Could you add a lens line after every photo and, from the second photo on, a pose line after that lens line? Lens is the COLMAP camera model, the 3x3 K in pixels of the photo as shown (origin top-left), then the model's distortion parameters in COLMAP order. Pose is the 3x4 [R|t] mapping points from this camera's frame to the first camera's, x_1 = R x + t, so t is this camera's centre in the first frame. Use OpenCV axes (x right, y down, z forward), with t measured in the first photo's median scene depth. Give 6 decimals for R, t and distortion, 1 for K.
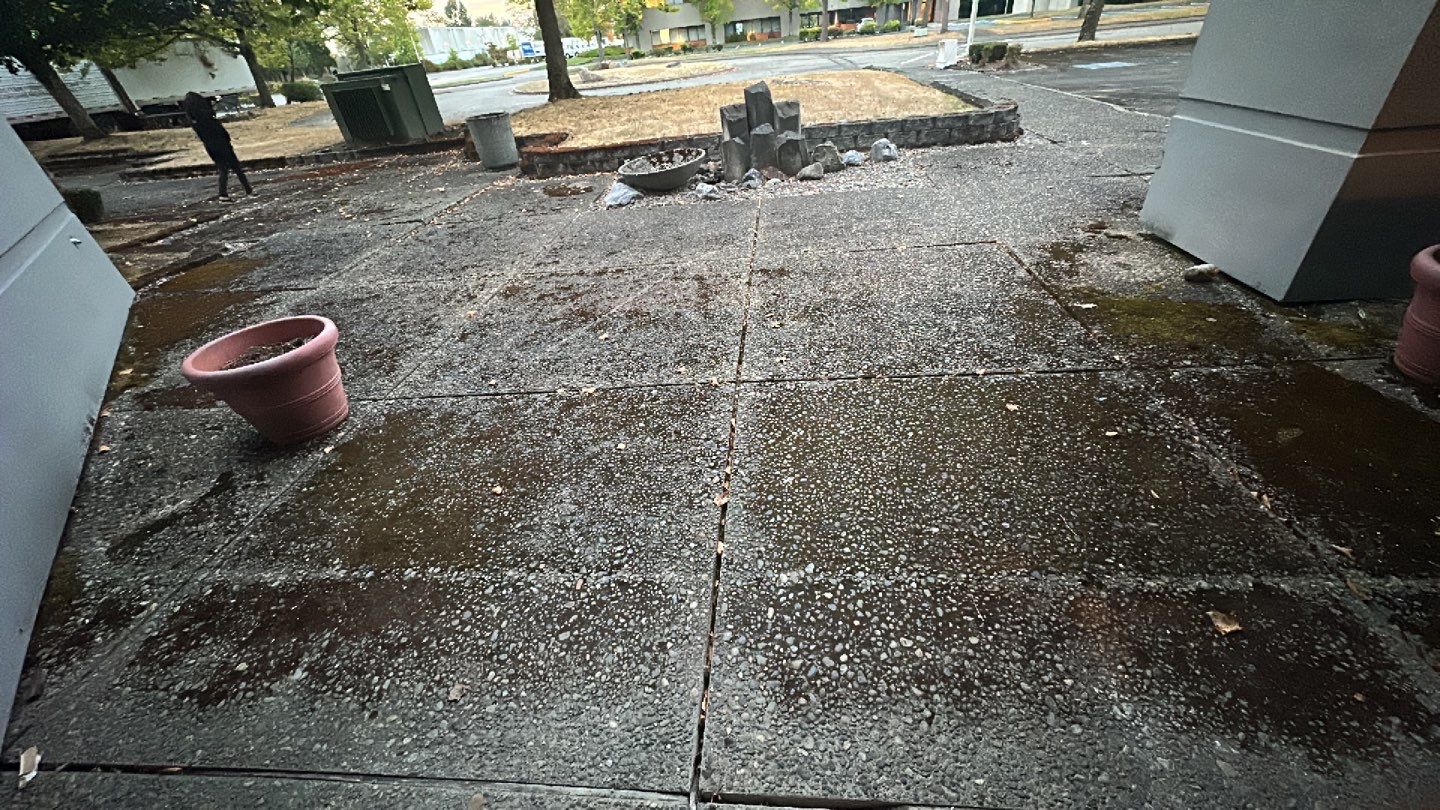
lens RADIAL K [[548.5, 0, 720.0], [0, 548.5, 405.0], [0, 0, 1]] dist [-0.010992, 0.000137]
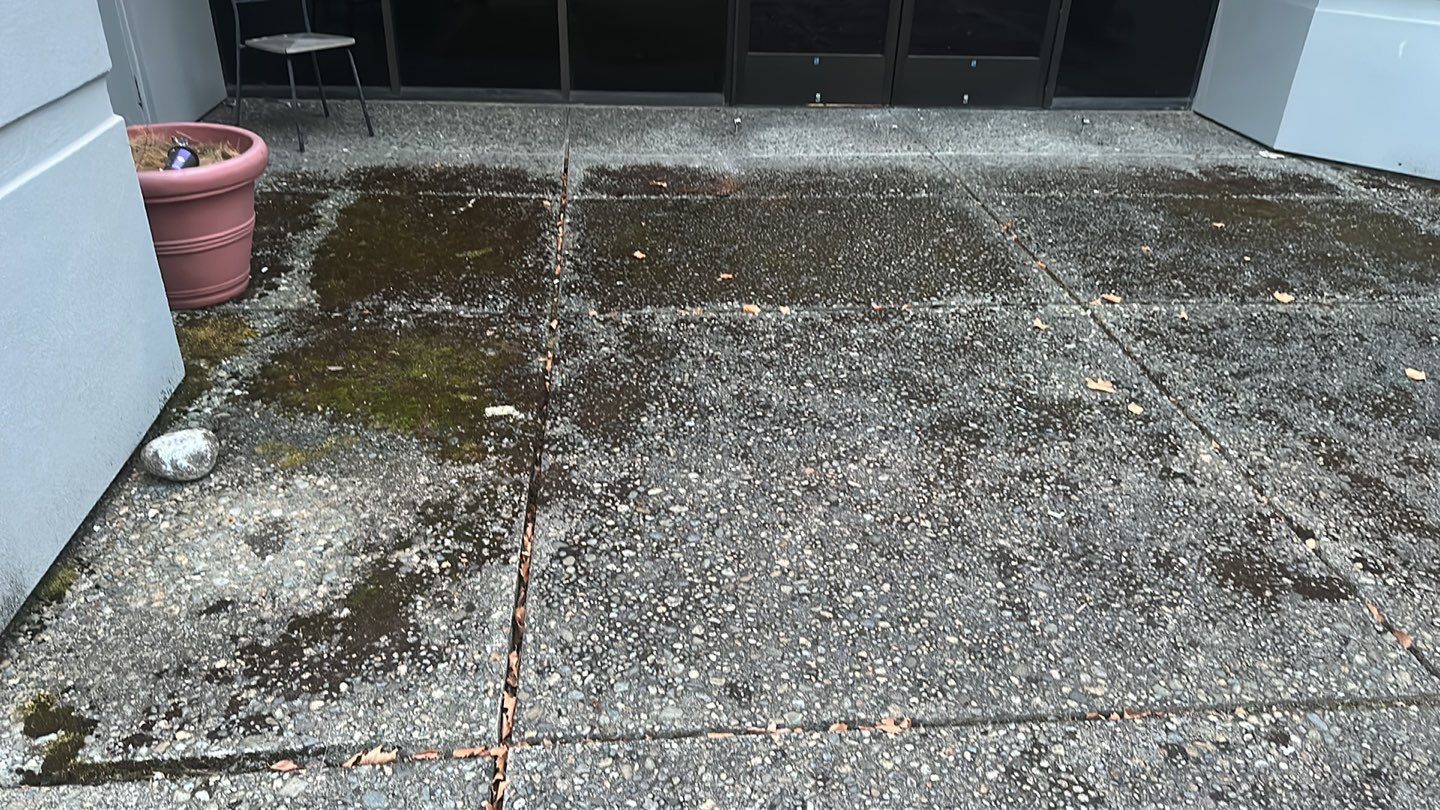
lens RADIAL K [[1037.9, 0, 720.0], [0, 1037.9, 405.0], [0, 0, 1]] dist [0.009687, 0.000388]
pose [[-0.979895, 0.148112, -0.133675, 0.770191], [-0.054827, 0.444305, 0.894196, -1.298740], [0.191834, 0.883547, -0.427251, 1.817076]]
